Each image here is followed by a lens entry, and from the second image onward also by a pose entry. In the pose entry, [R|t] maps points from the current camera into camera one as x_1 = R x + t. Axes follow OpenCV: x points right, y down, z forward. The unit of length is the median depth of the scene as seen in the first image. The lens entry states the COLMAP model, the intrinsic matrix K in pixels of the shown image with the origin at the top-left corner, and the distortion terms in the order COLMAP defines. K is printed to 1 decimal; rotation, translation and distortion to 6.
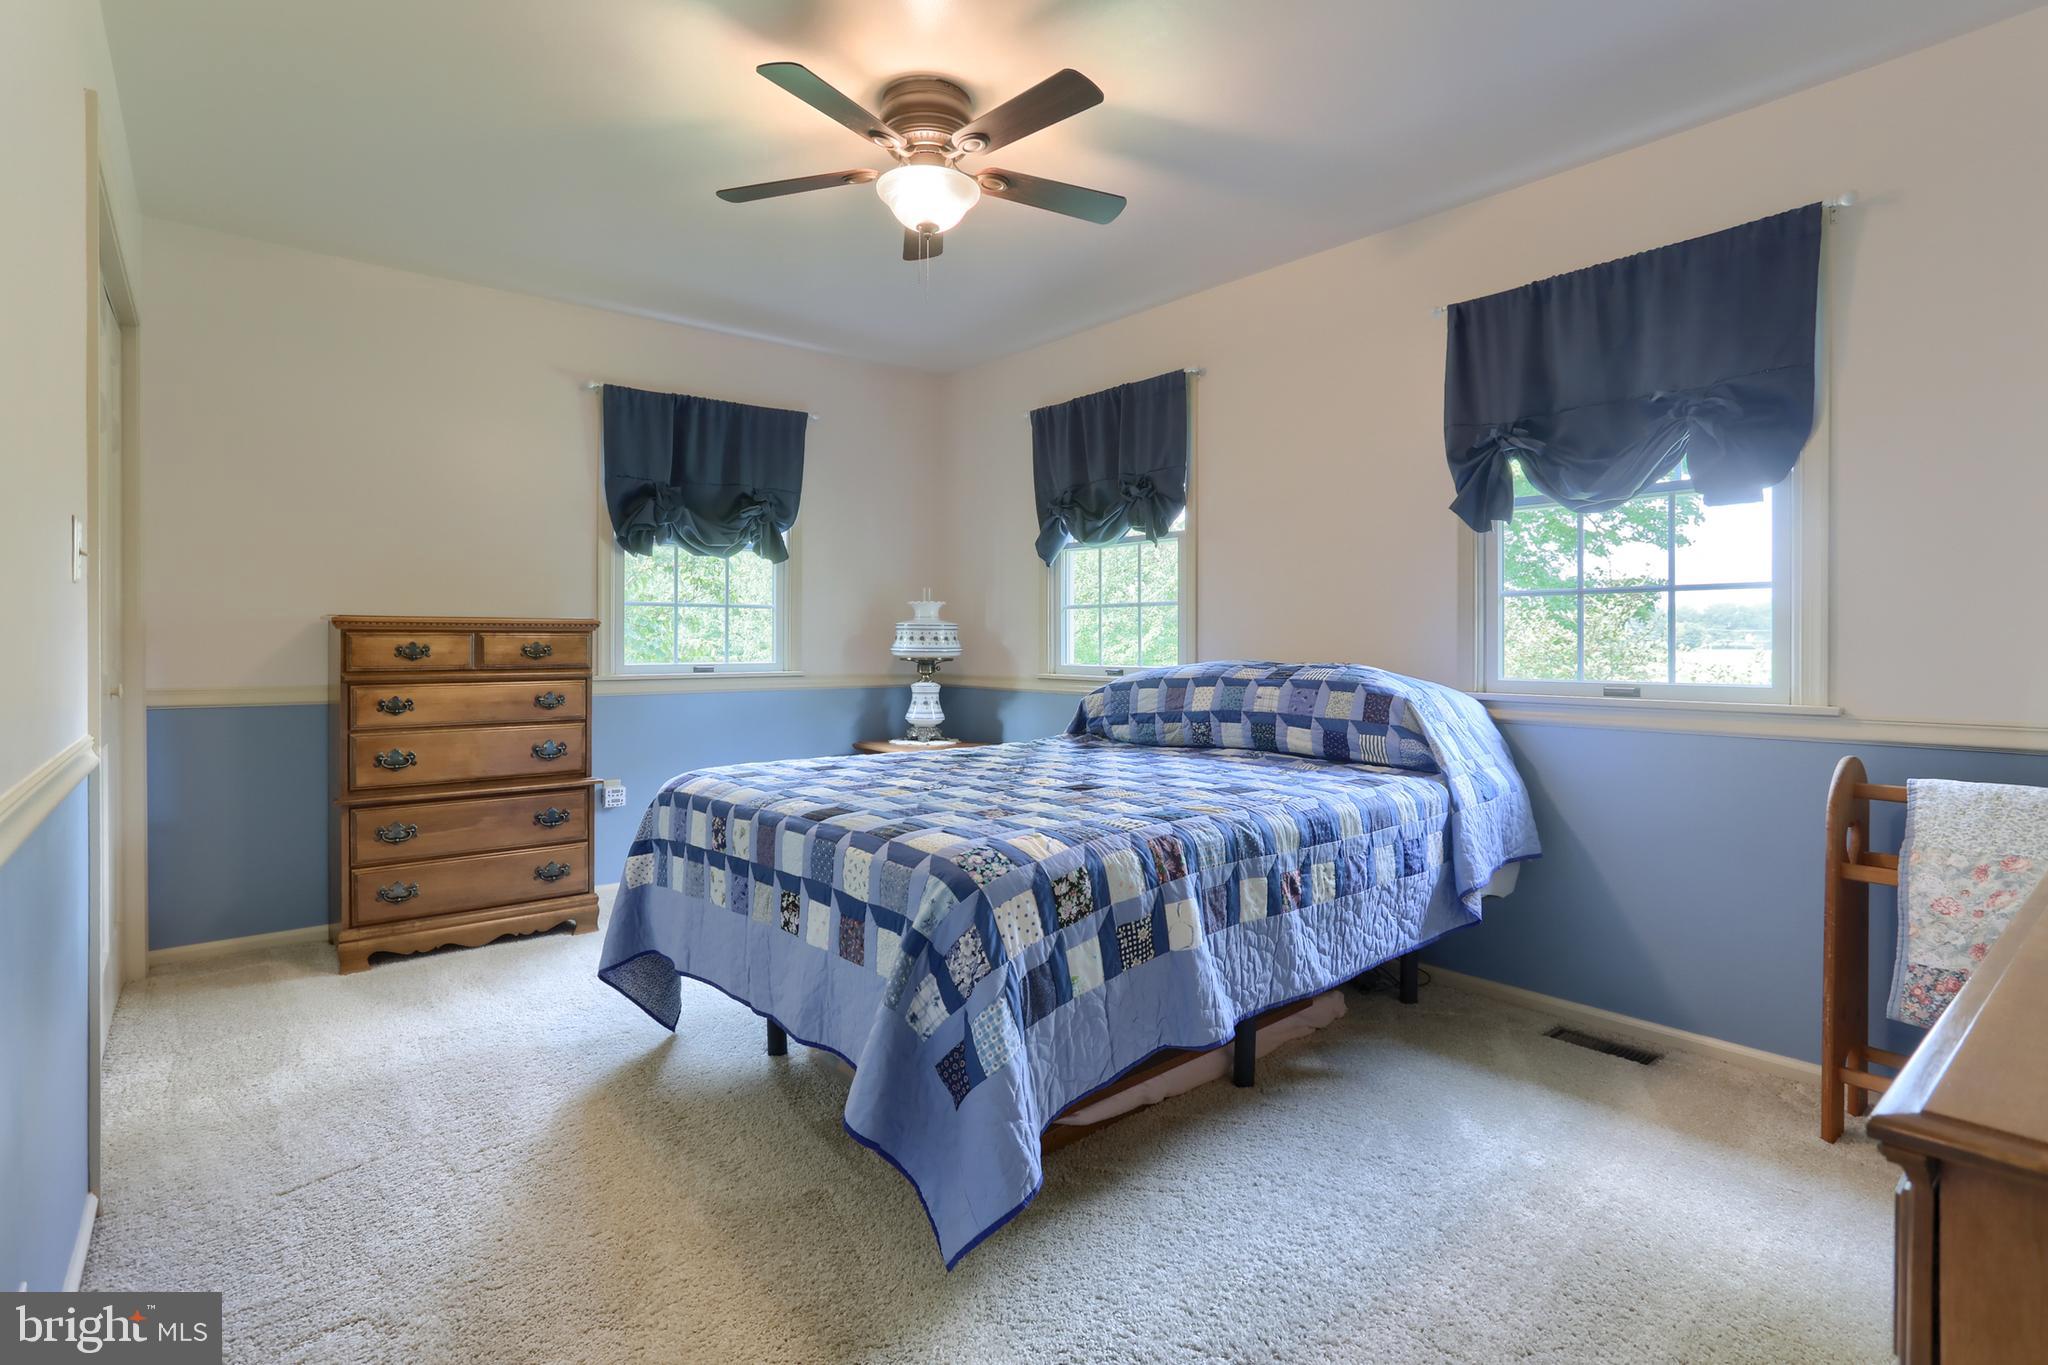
lens RADIAL K [[988.1, 0, 1029.1], [0, 988.1, 711.8], [0, 0, 1]] dist [-0.073219, 0.000043]
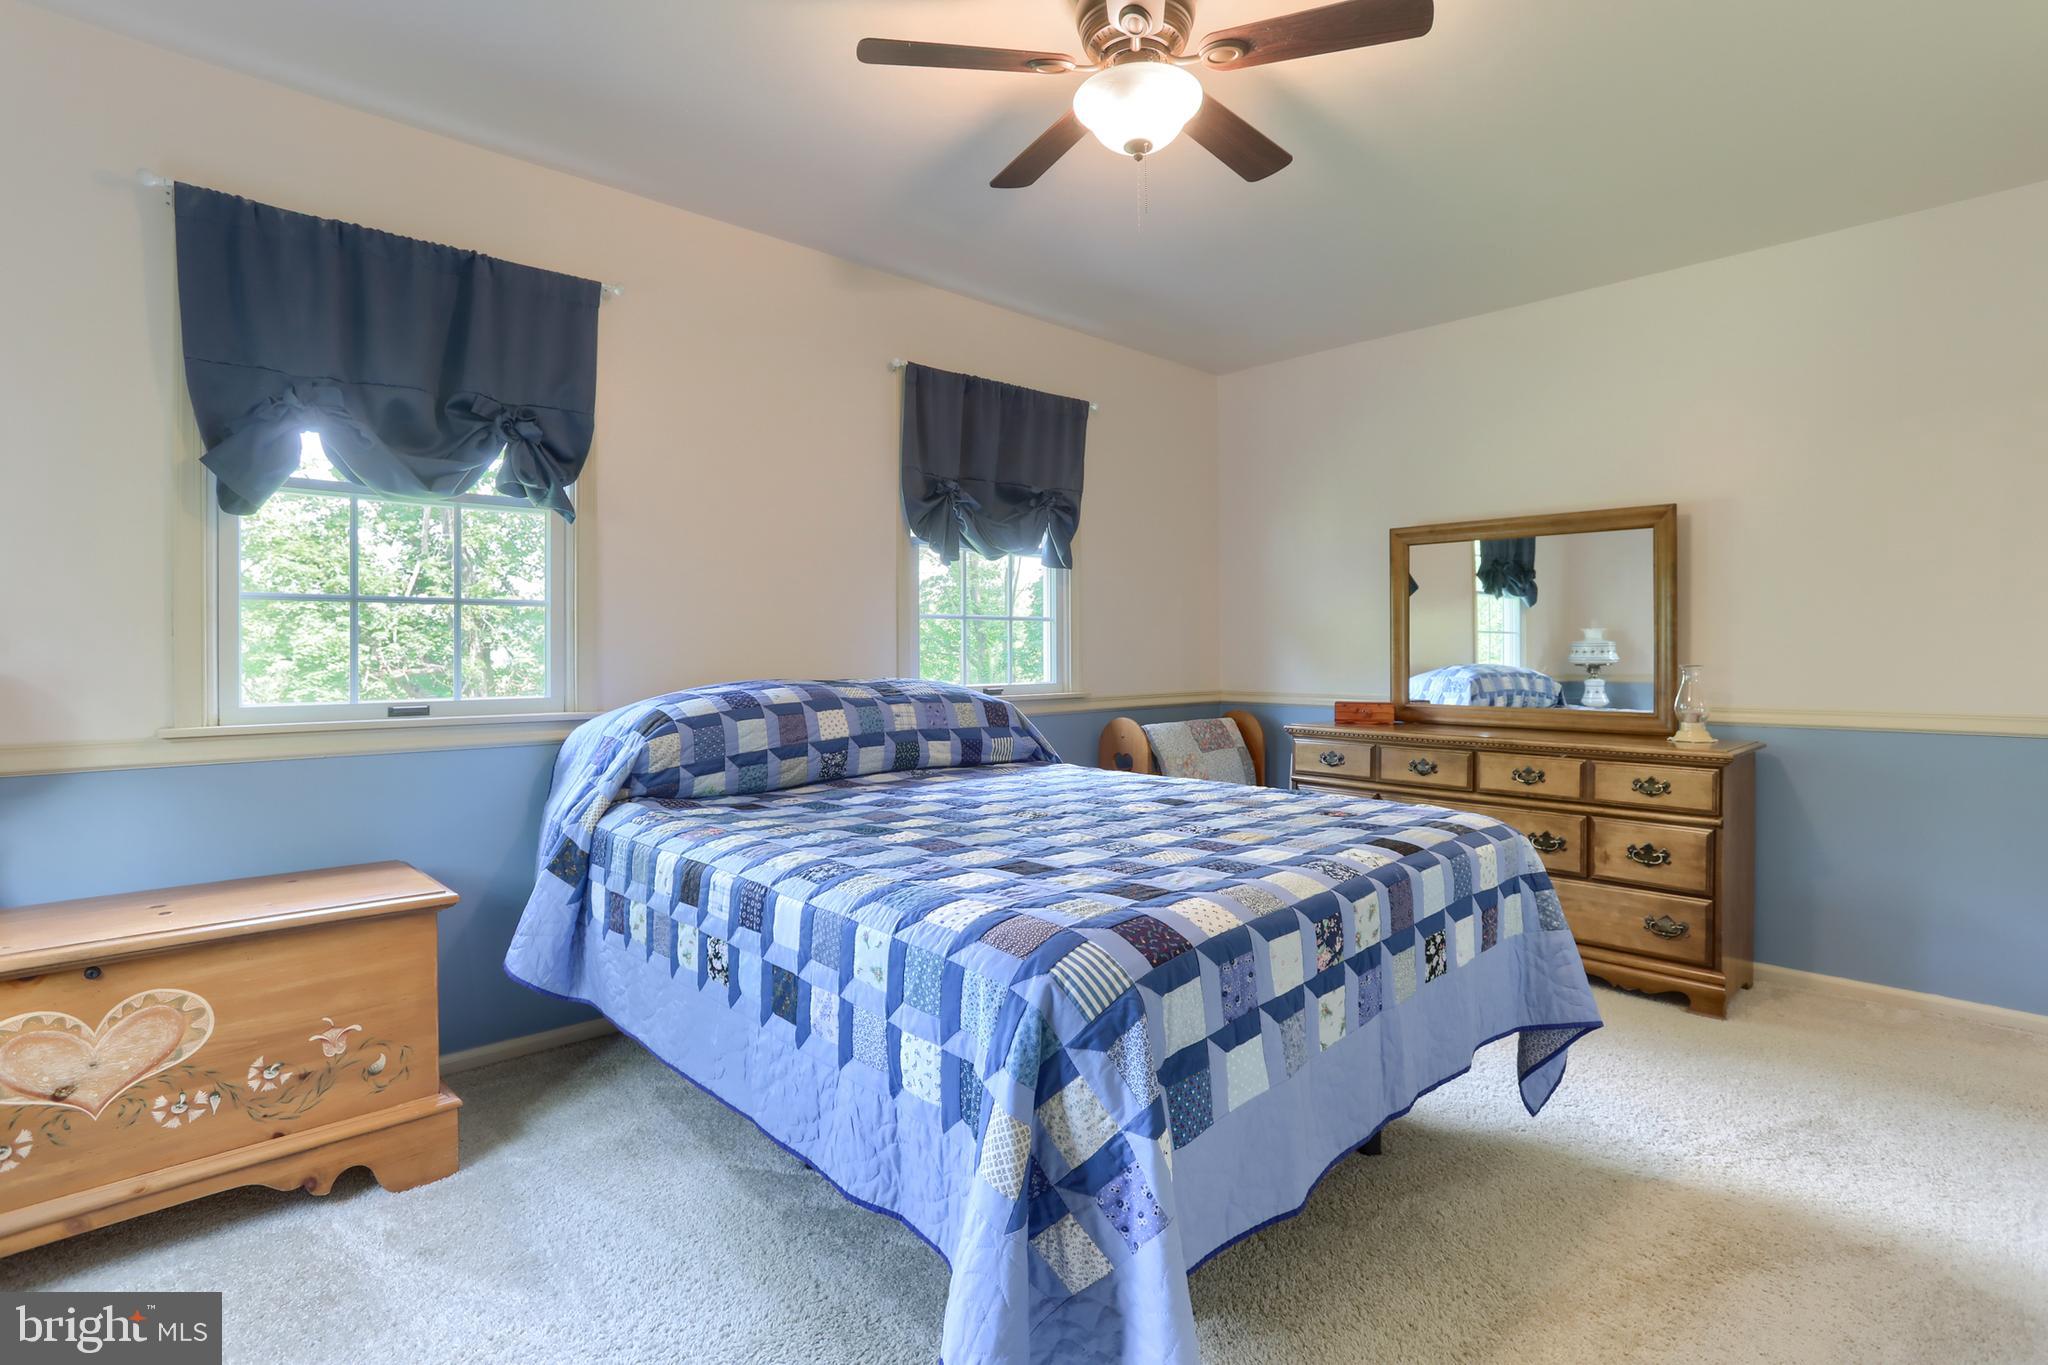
lens RADIAL K [[1028.8, 0, 1015.1], [0, 1028.8, 660.5], [0, 0, 1]] dist [-0.061860, 0.036995]
pose [[-0.061858, -0.004103, 0.998077, -0.720298], [0.076348, 0.997042, 0.008831, -0.063814], [-0.995161, 0.076747, -0.061362, 0.893843]]
